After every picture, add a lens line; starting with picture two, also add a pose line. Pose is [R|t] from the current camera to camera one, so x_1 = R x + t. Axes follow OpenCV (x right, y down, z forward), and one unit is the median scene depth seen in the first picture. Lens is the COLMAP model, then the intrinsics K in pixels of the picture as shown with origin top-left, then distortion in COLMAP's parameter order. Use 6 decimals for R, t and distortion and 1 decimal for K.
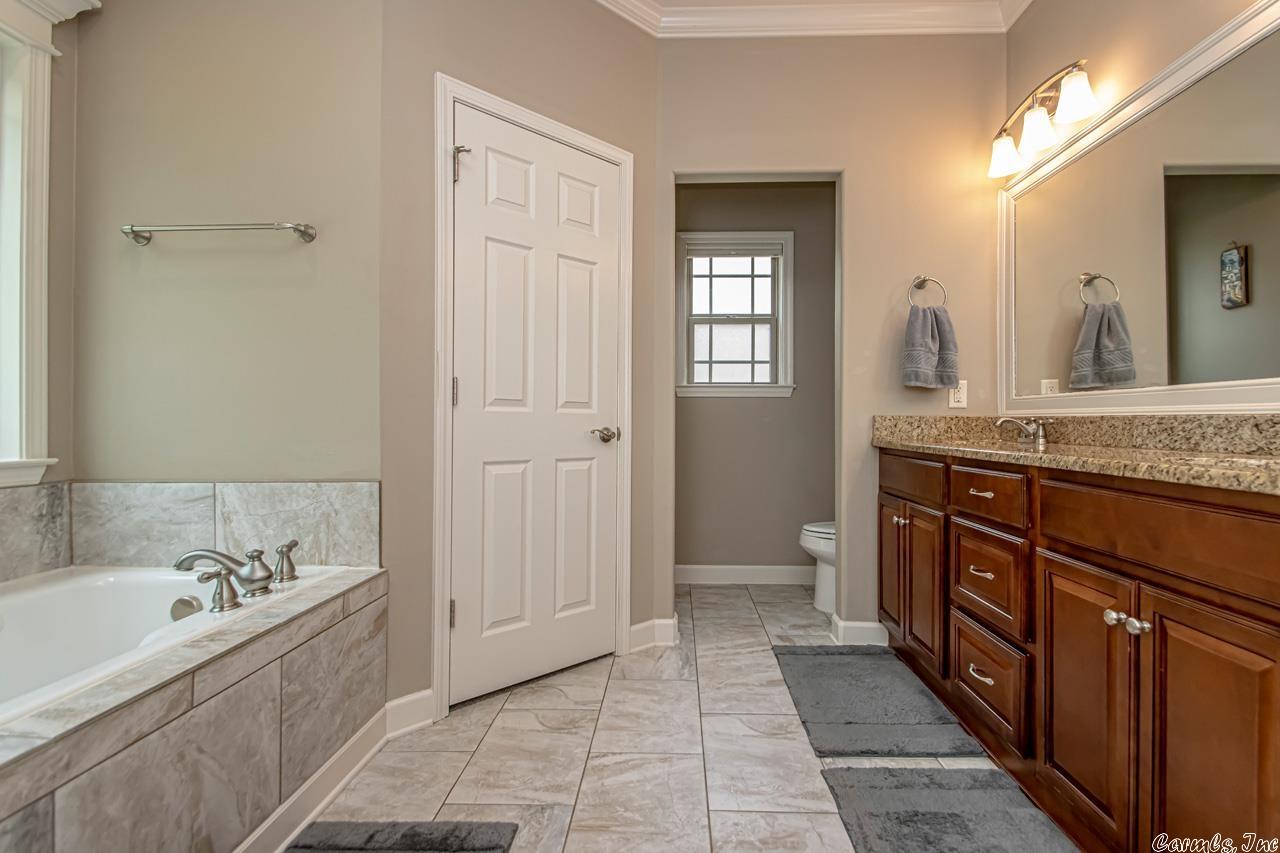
lens RADIAL K [[588.9, 0, 640.0], [0, 588.9, 426.5], [0, 0, 1]] dist [0.015156, -0.015478]
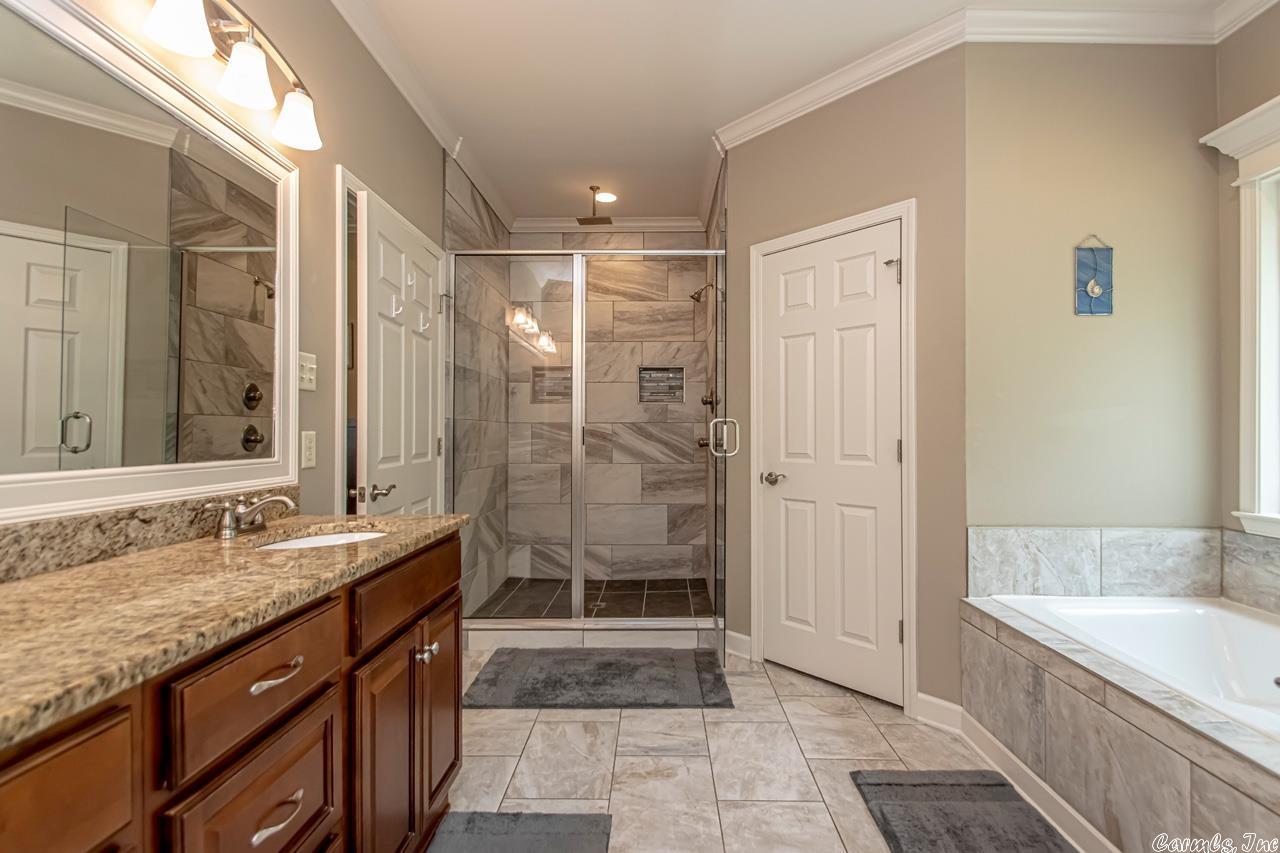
lens RADIAL K [[588.9, 0, 640.0], [0, 588.9, 426.5], [0, 0, 1]] dist [0.015156, -0.015478]
pose [[-0.999723, -0.003486, -0.023278, 0.313482], [-0.003398, 0.999987, -0.003810, -0.148783], [0.023290, -0.003730, -0.999722, 1.941701]]
